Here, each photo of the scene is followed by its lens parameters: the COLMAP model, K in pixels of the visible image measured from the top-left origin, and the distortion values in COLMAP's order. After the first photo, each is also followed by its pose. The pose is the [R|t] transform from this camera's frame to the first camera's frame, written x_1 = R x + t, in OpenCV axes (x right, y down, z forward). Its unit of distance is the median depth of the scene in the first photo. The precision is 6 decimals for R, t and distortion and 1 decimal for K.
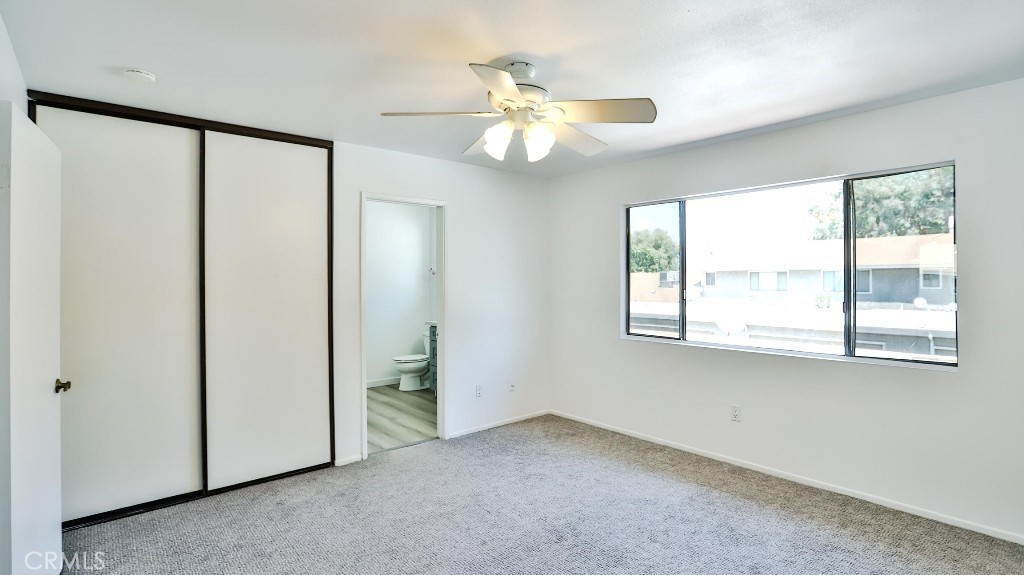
lens RADIAL K [[498.9, 0, 506.5], [0, 498.9, 292.6], [0, 0, 1]] dist [-0.036478, 0.001761]
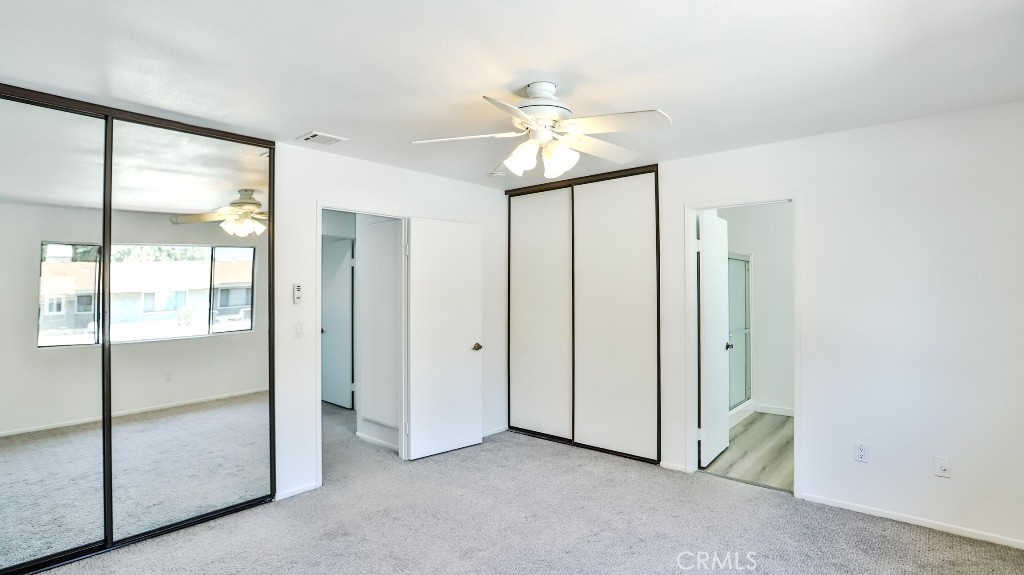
lens RADIAL K [[498.9, 0, 506.5], [0, 498.9, 292.6], [0, 0, 1]] dist [-0.036478, 0.001761]
pose [[0.151593, 0.009080, -0.988401, 0.705467], [-0.024511, 0.999685, 0.005425, -0.022897], [0.988139, 0.023404, 0.151768, 0.538244]]
